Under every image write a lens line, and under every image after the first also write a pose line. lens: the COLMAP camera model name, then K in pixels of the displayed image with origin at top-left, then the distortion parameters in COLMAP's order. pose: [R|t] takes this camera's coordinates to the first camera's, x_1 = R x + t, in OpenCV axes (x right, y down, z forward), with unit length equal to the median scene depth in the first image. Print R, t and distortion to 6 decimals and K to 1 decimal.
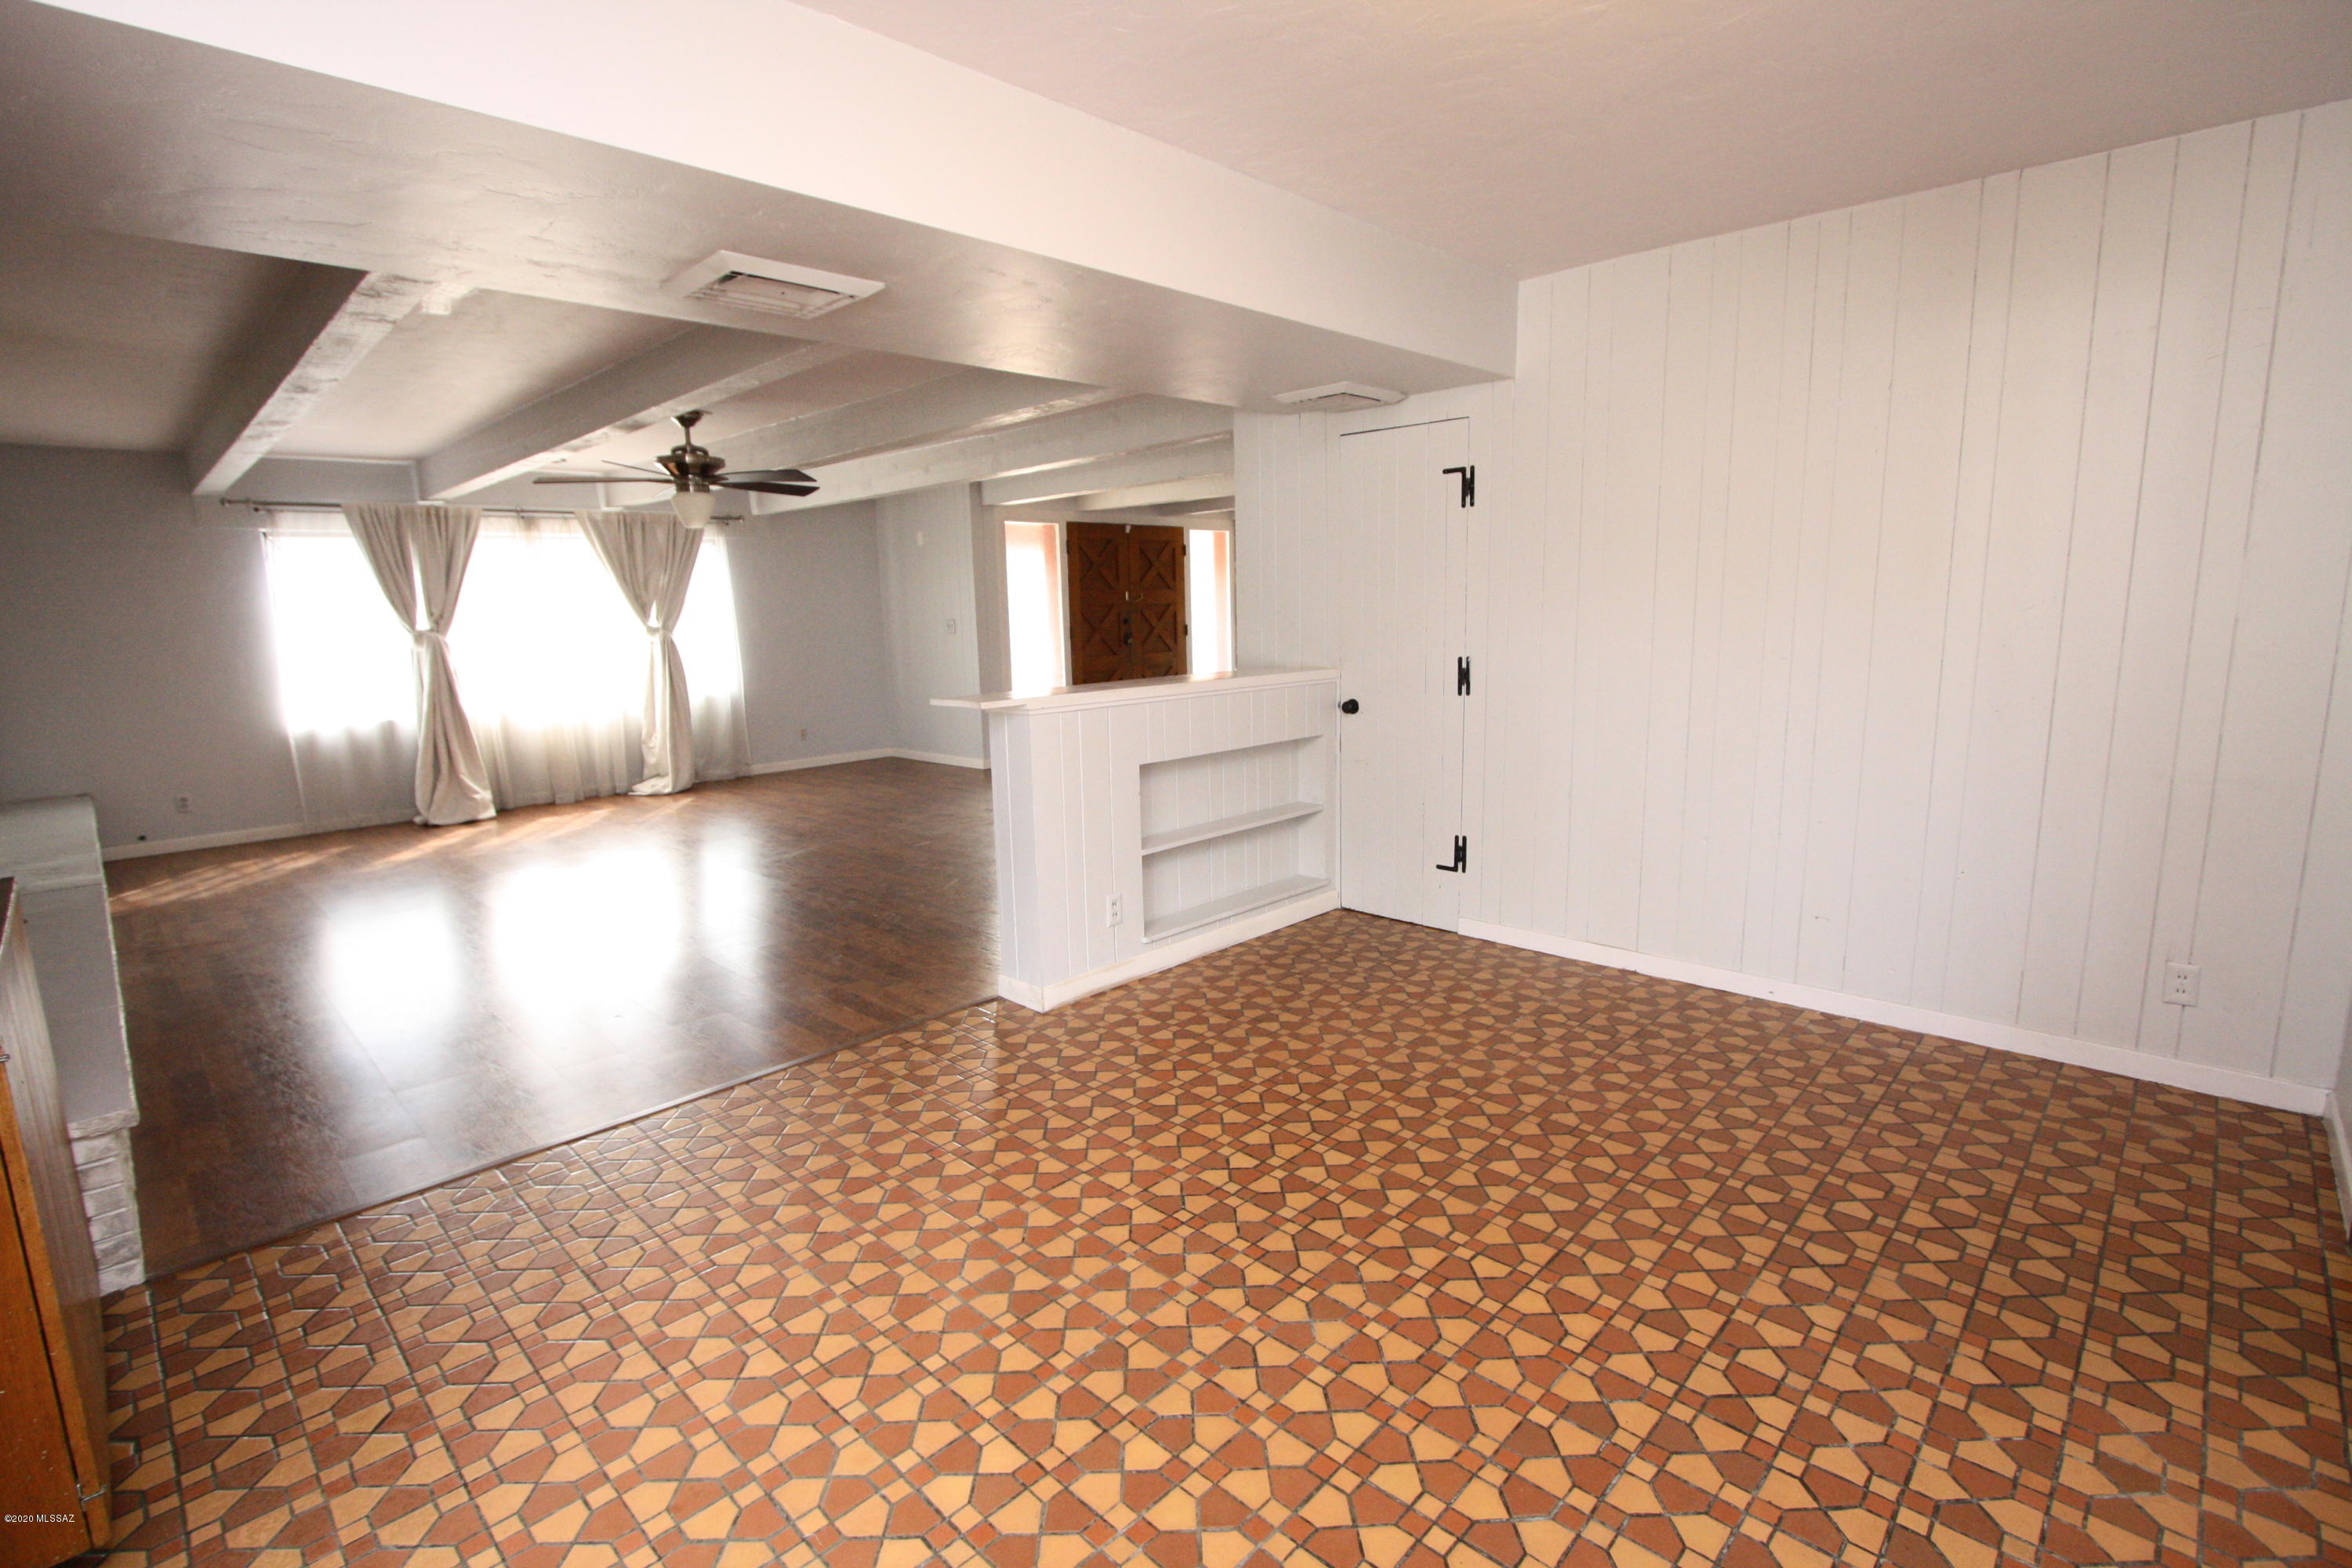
lens RADIAL K [[1094.3, 0, 1176.5], [0, 1094.3, 790.5], [0, 0, 1]] dist [-0.017150, 0.001907]
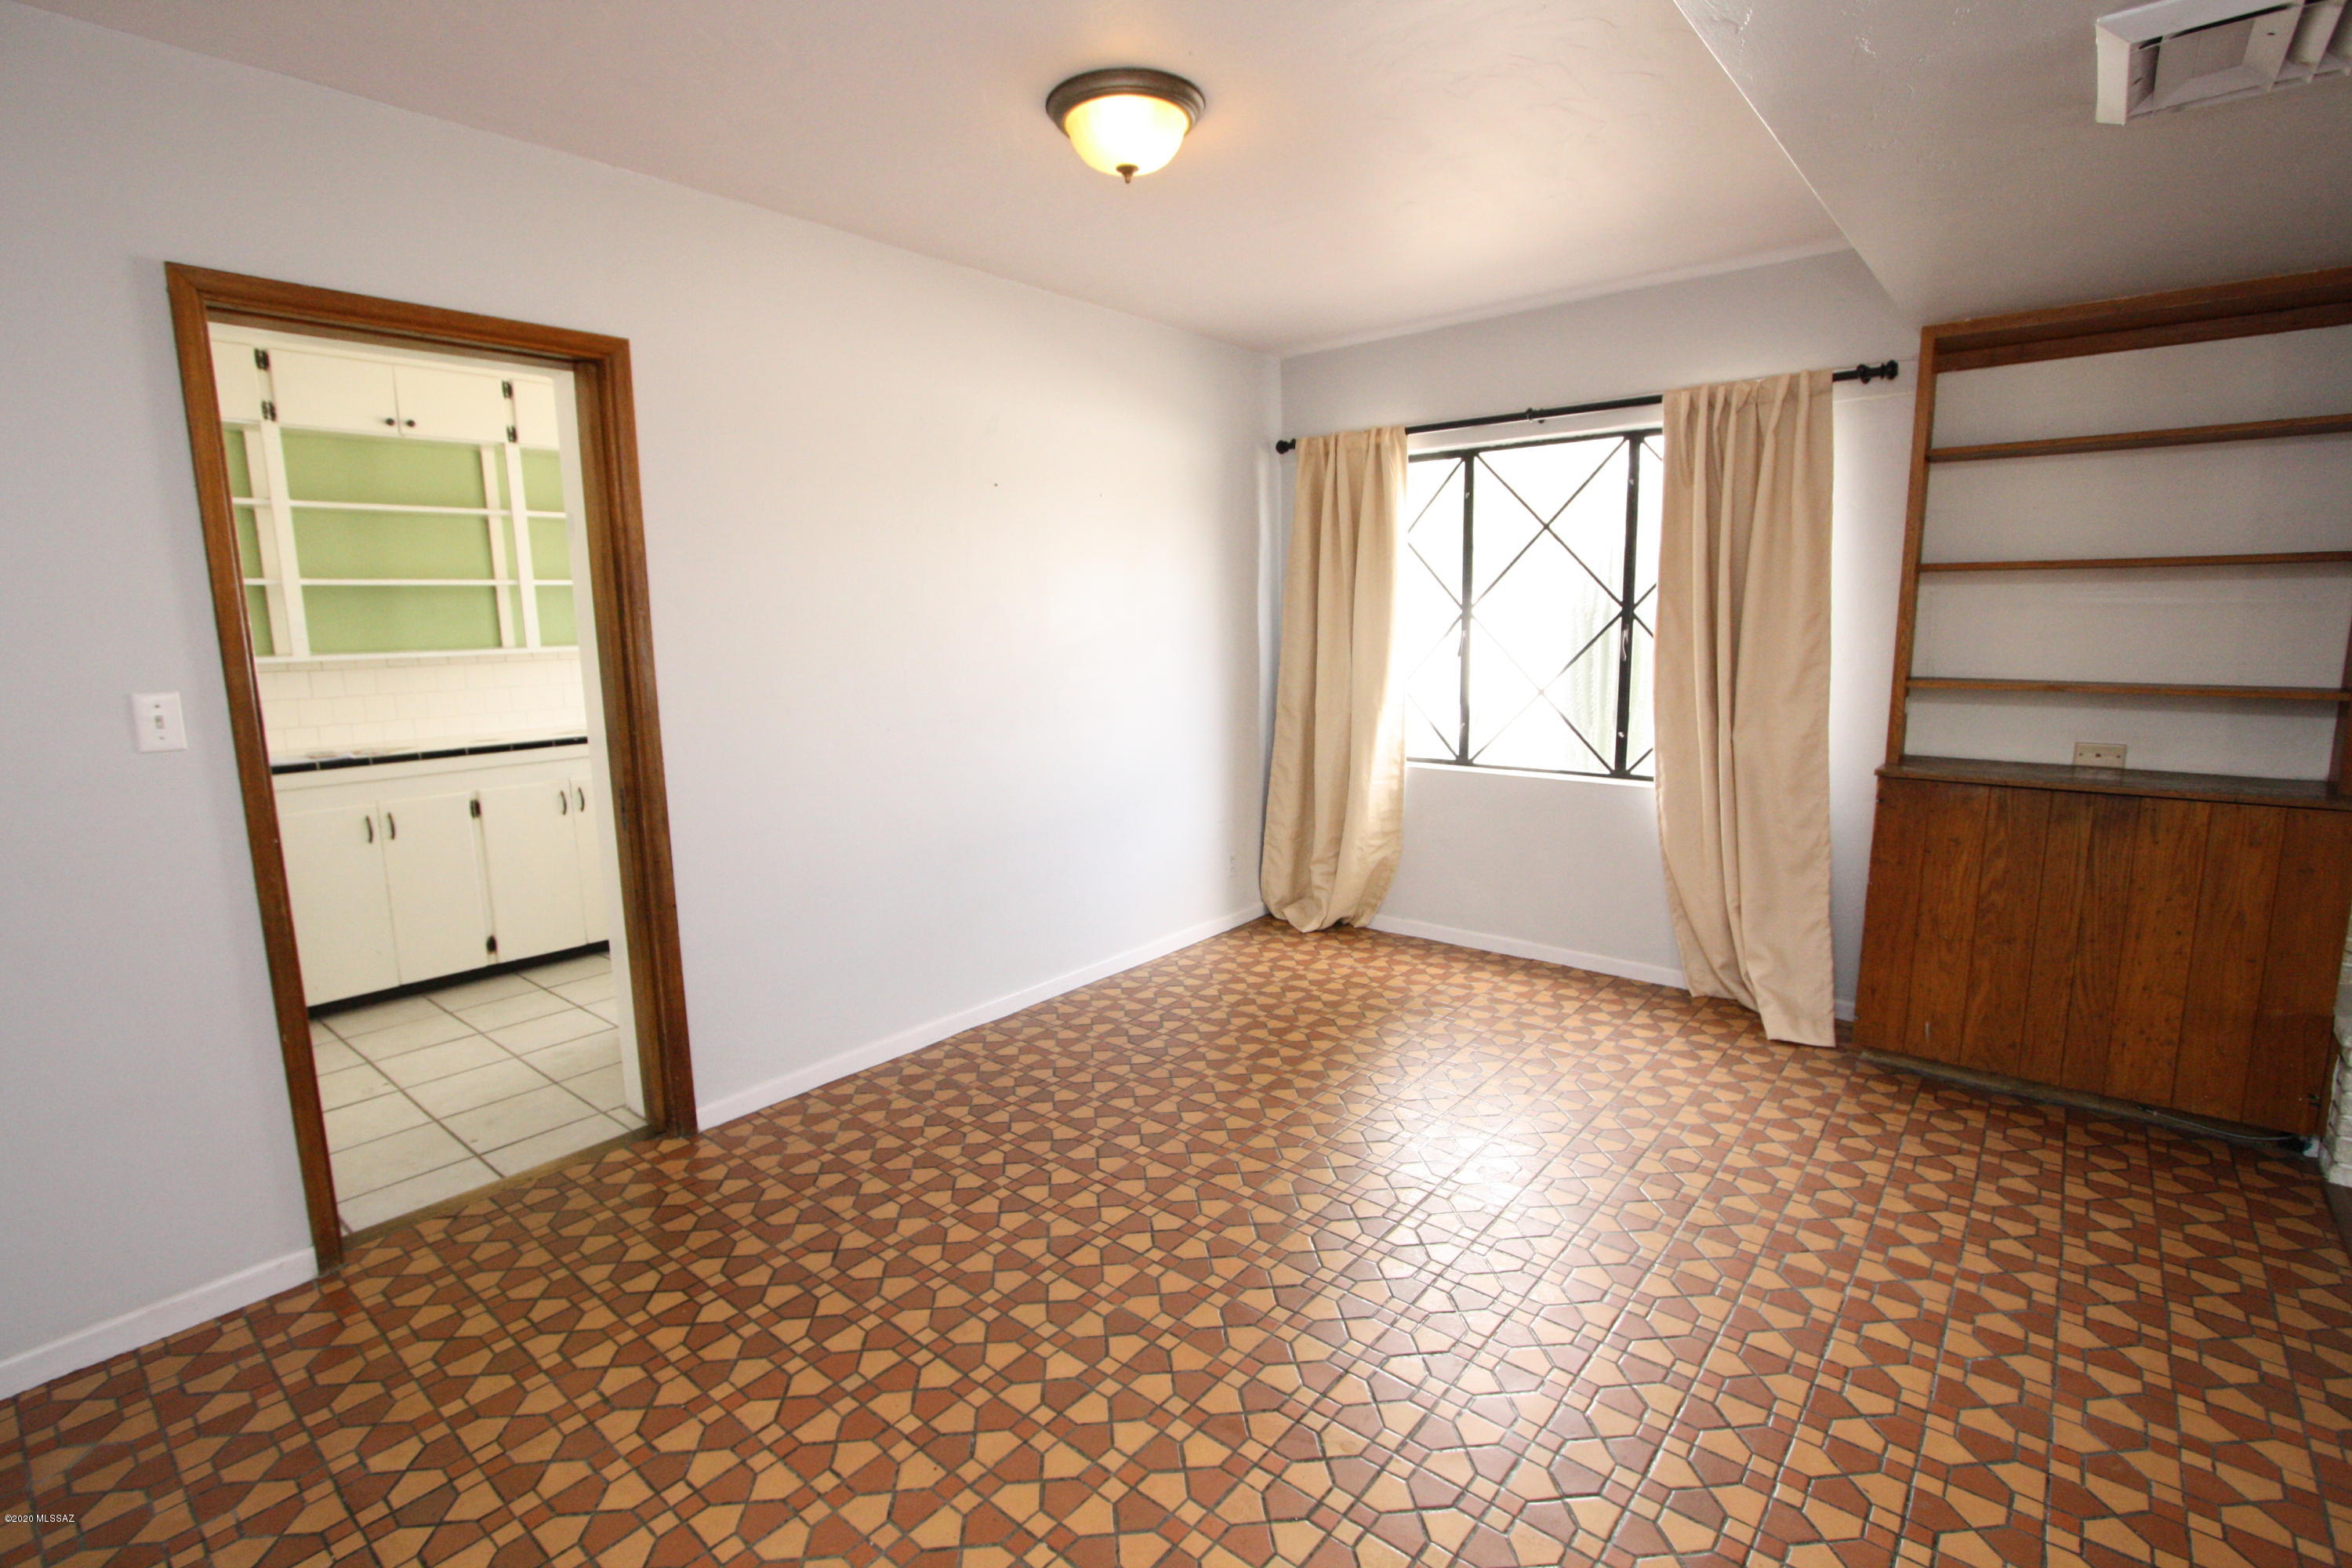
lens RADIAL K [[1094.3, 0, 1165.5], [0, 1094.3, 783.1], [0, 0, 1]] dist [-0.017150, 0.001907]
pose [[-0.997040, 0.052960, -0.055738, 0.088179], [0.032504, 0.947308, 0.318671, -0.101480], [0.069678, 0.315916, -0.946225, 0.563341]]
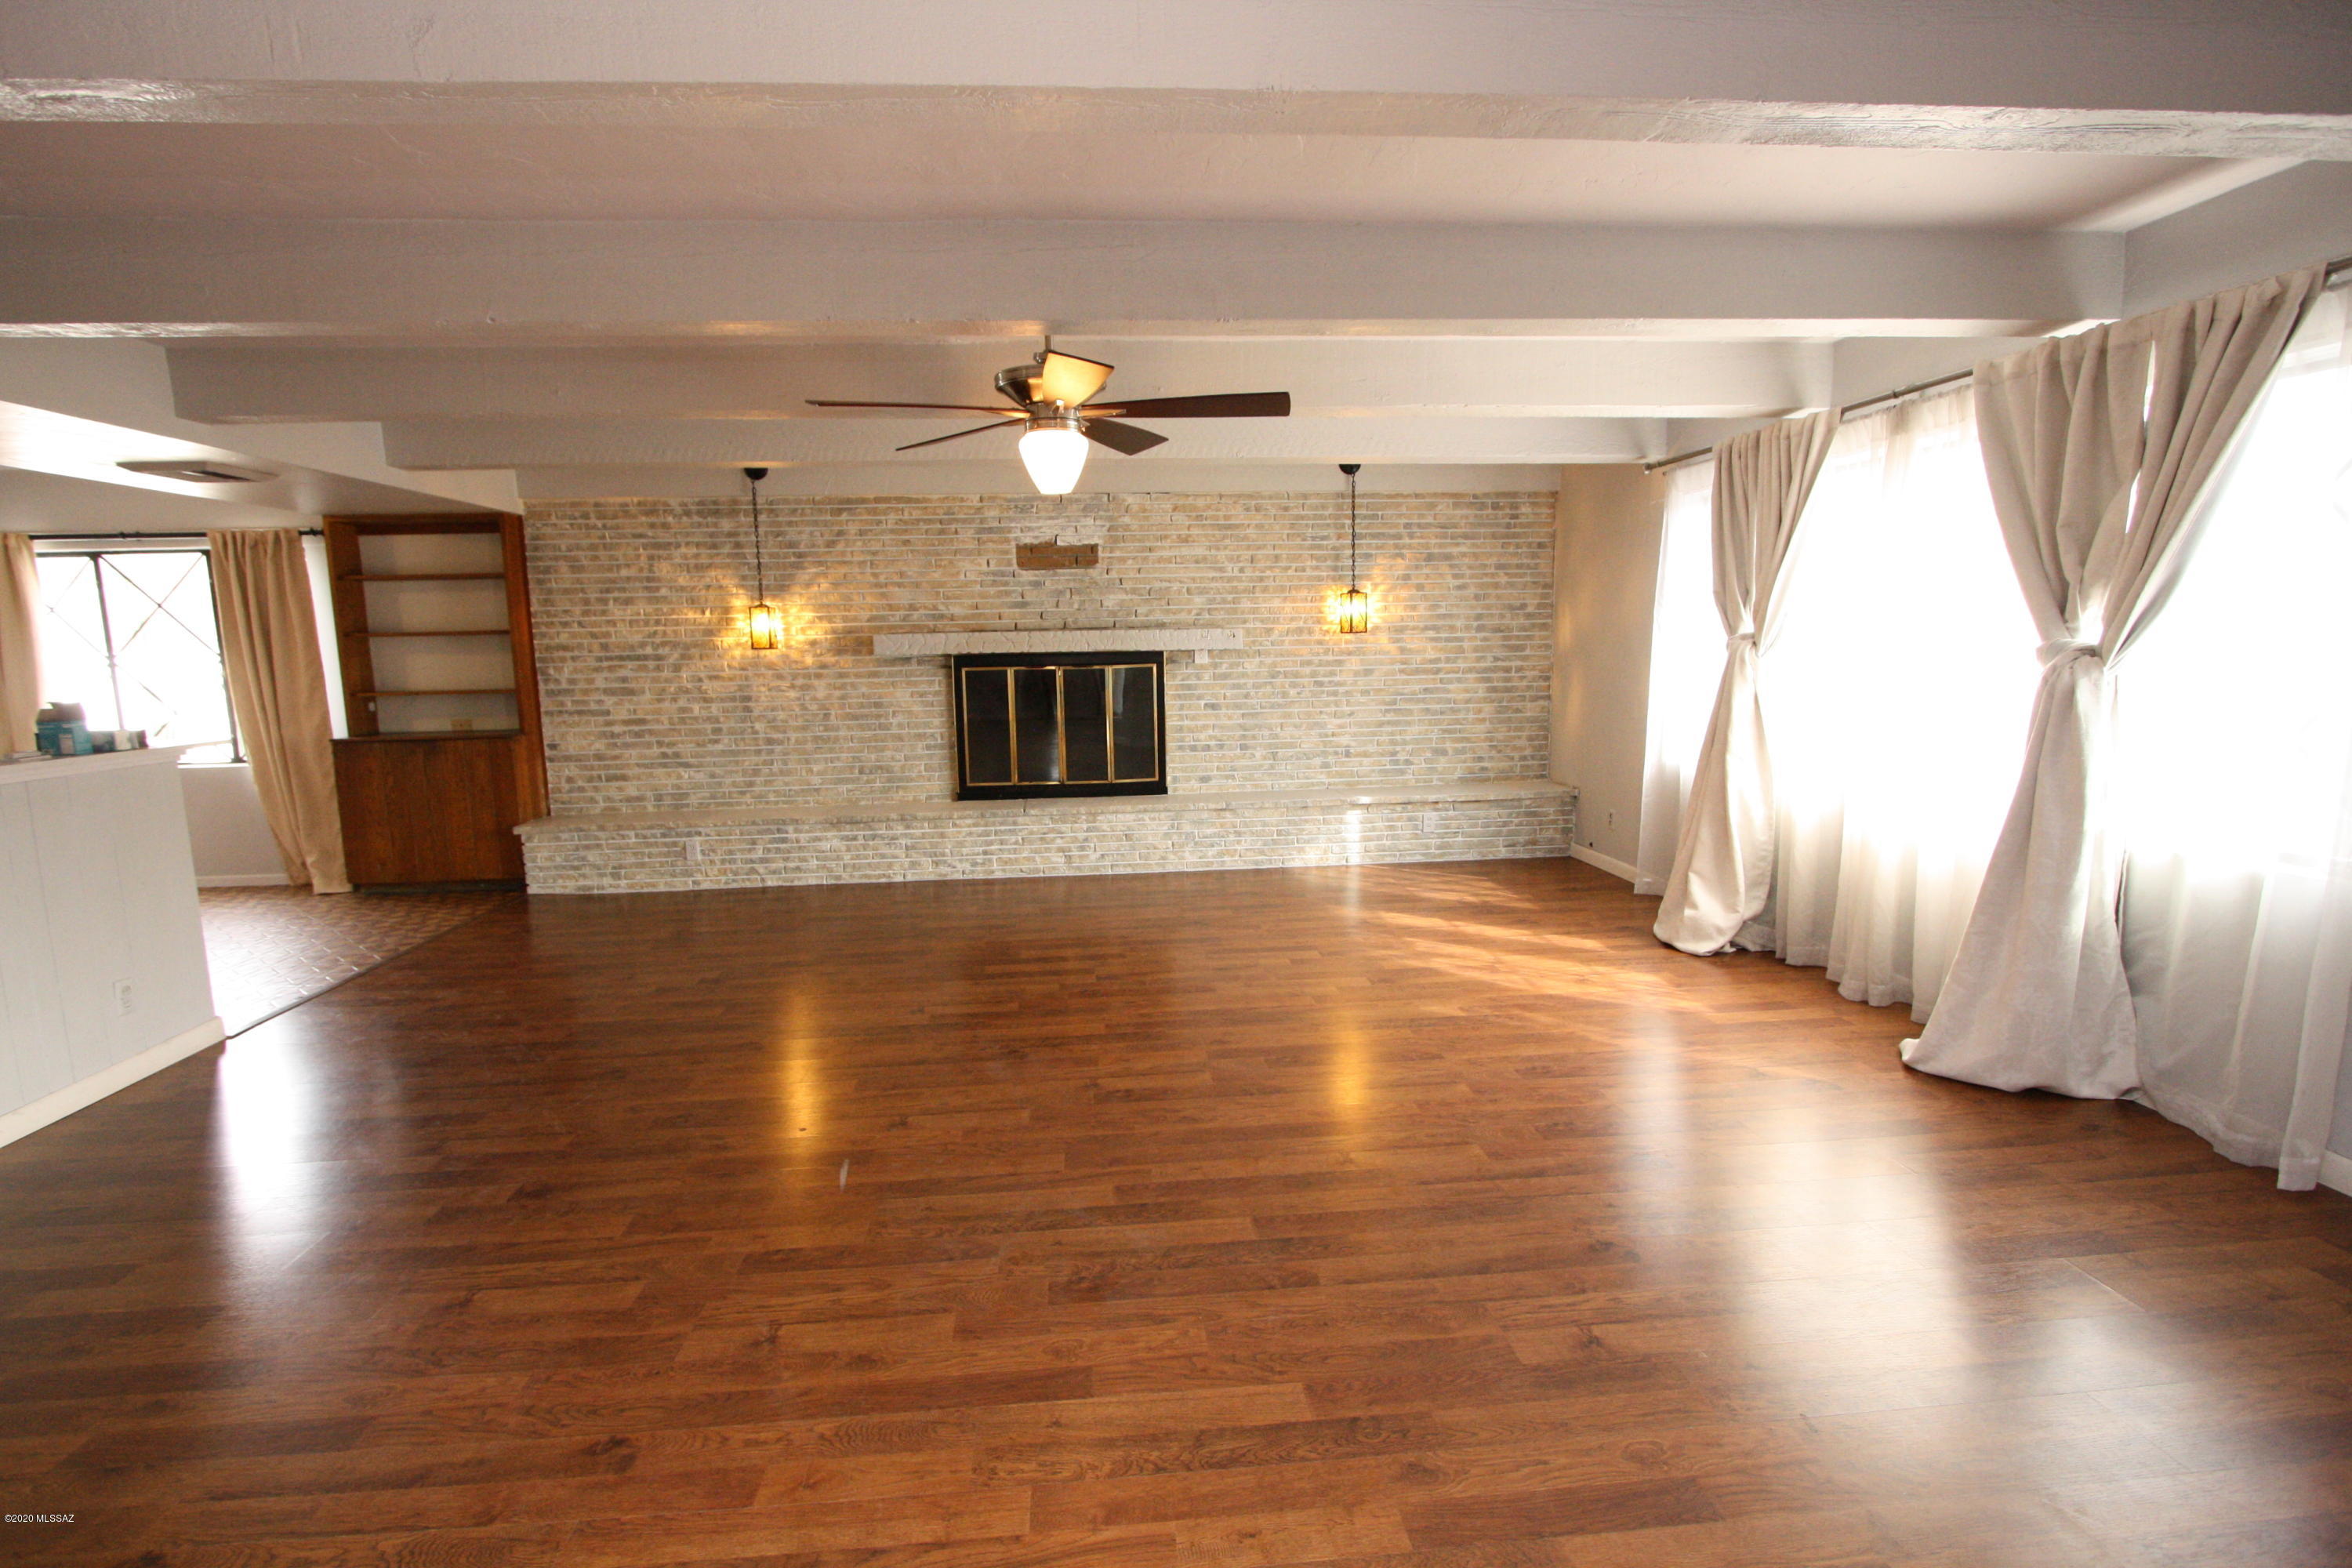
lens RADIAL K [[1094.3, 0, 1169.1], [0, 1094.3, 790.0], [0, 0, 1]] dist [-0.017150, 0.001907]
pose [[-0.655051, 0.145351, -0.741472, -0.011411], [-0.089328, 0.959543, 0.267016, -0.198746], [0.750285, 0.241143, -0.615566, 1.154773]]
